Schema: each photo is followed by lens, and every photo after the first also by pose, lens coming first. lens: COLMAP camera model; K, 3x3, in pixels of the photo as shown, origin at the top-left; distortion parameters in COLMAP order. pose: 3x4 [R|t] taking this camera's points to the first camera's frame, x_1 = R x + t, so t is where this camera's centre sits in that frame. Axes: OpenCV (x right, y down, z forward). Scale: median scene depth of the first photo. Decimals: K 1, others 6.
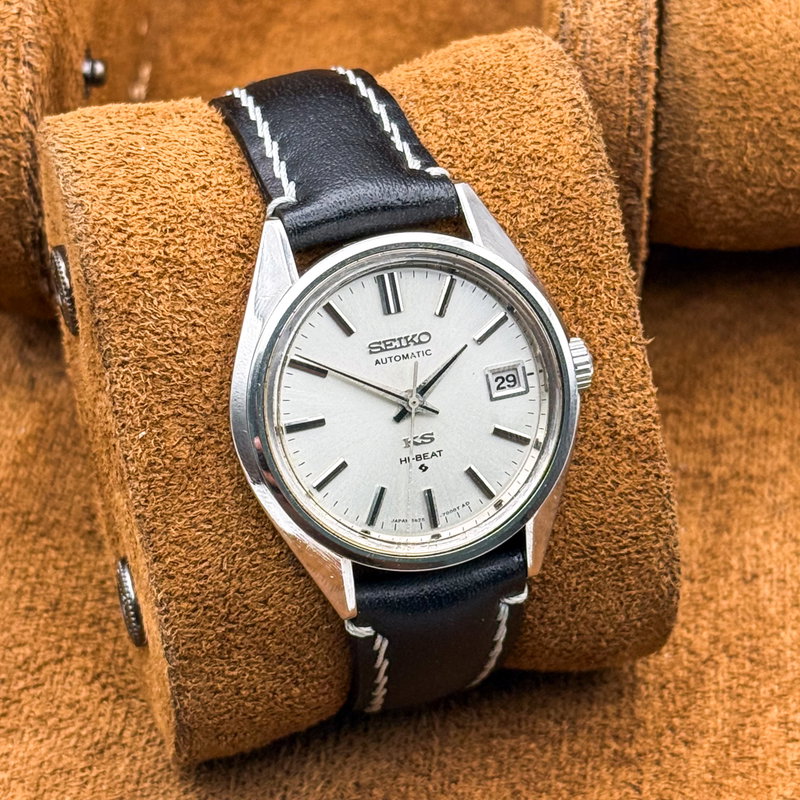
lens RADIAL K [[2510.0, 0, 400.0], [0, 2510.0, 400.0], [0, 0, 1]] dist [0.038719, -0.623415]
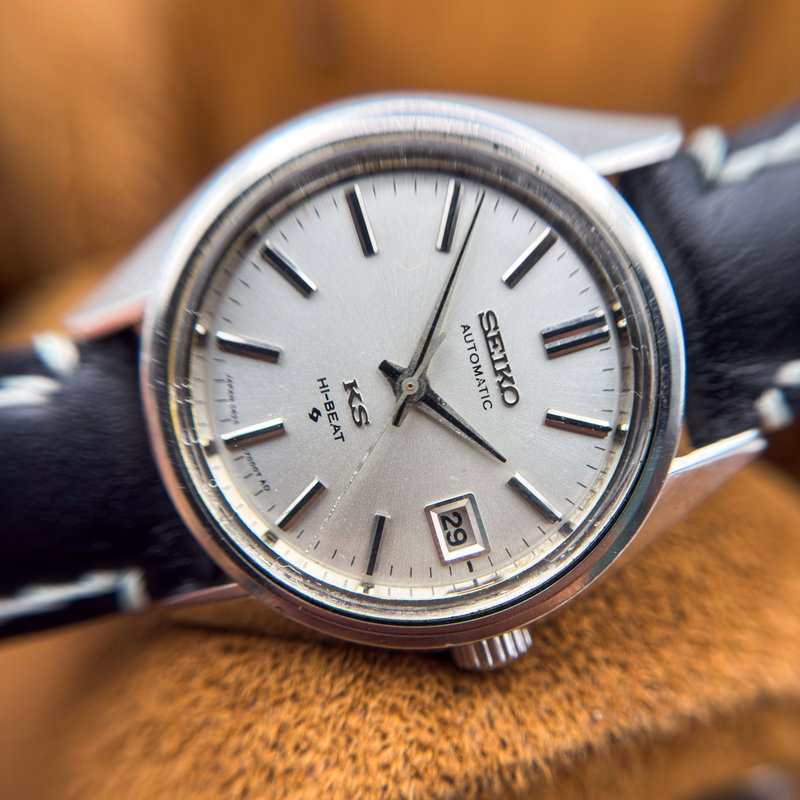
lens RADIAL K [[761.2, 0, 400.0], [0, 761.2, 400.0], [0, 0, 1]] dist [0.483302, 0.000586]
pose [[0.090210, 0.981347, -0.169766, 0.041968], [-0.995900, 0.090046, -0.008683, 0.005904], [0.006766, 0.169853, 0.985446, 0.788057]]
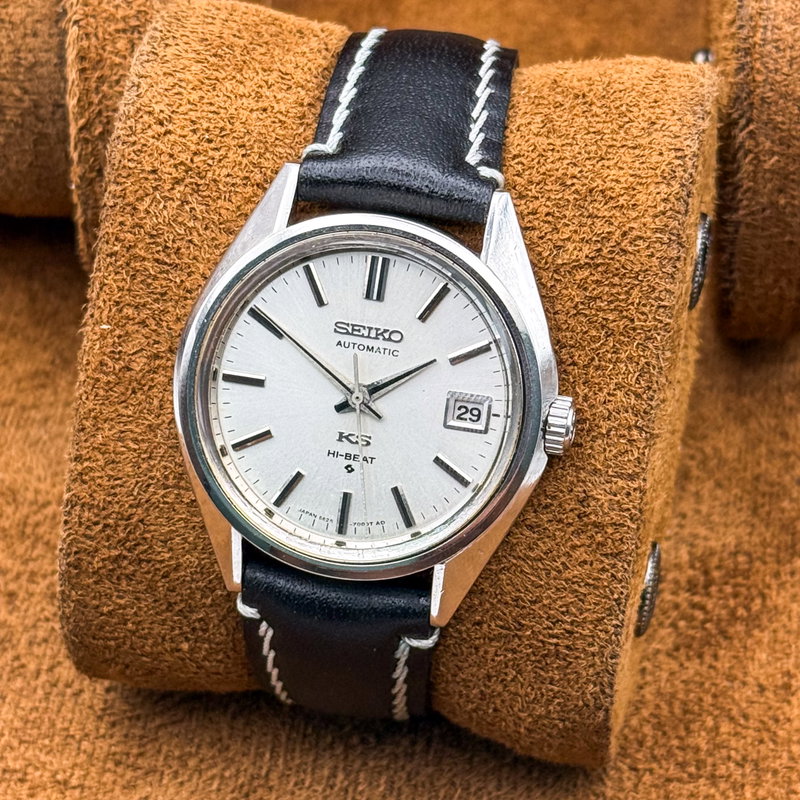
lens RADIAL K [[2510.0, 0, 400.0], [0, 2510.0, 400.0], [0, 0, 1]] dist [0.038719, -0.623415]
pose [[0.880125, 0.348435, -0.322447, 0.311063], [-0.344090, 0.936142, 0.072391, -0.069103], [0.327080, 0.047238, 0.943815, 0.132233]]
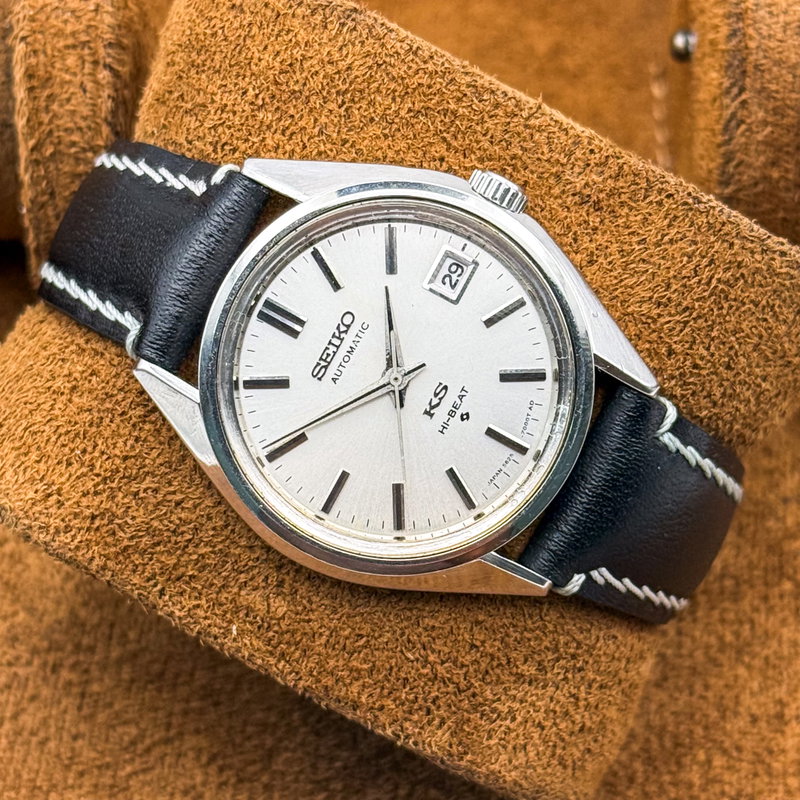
lens RADIAL K [[2510.0, 0, 400.0], [0, 2510.0, 400.0], [0, 0, 1]] dist [0.038719, -0.623415]
pose [[0.622416, -0.744608, -0.241157, 0.203928], [0.761645, 0.647180, -0.032491, 0.033976], [0.180265, -0.163453, 0.969942, 0.164994]]
